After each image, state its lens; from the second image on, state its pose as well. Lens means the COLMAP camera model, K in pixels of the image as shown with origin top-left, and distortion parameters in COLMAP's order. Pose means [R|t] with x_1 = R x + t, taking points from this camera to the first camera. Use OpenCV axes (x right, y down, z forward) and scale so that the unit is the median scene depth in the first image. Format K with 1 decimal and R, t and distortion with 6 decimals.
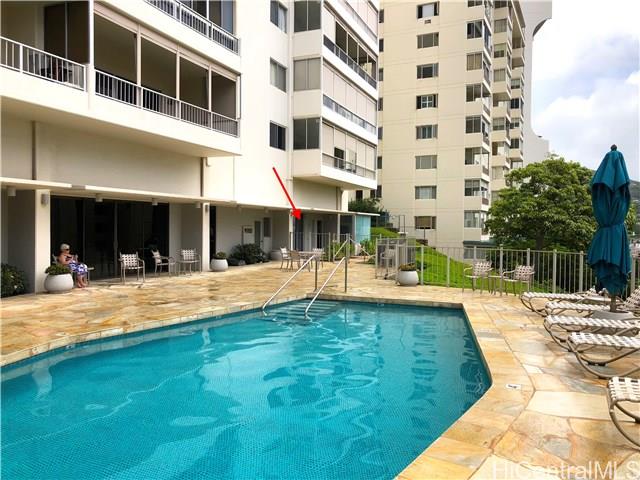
lens RADIAL K [[519.4, 0, 319.7], [0, 519.4, 239.2], [0, 0, 1]] dist [0.015683, -0.001123]
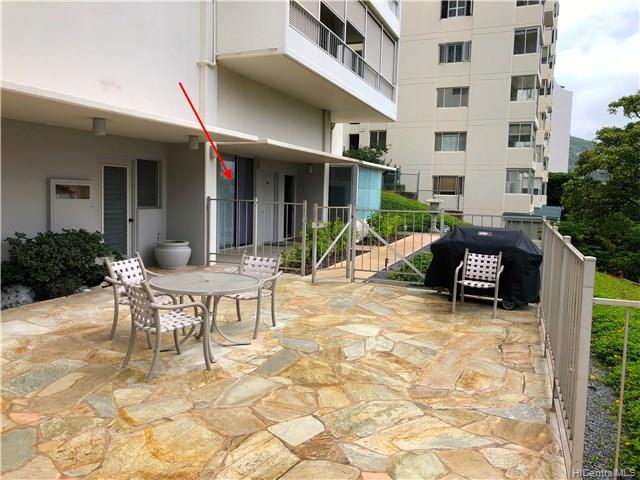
lens RADIAL K [[519.4, 0, 319.3], [0, 519.4, 240.2], [0, 0, 1]] dist [0.015683, -0.001123]
pose [[0.999241, 0.019561, 0.033688, 0.009167], [-0.022019, 0.997001, 0.074189, -0.006498], [-0.032136, -0.074874, 0.996675, 0.317033]]
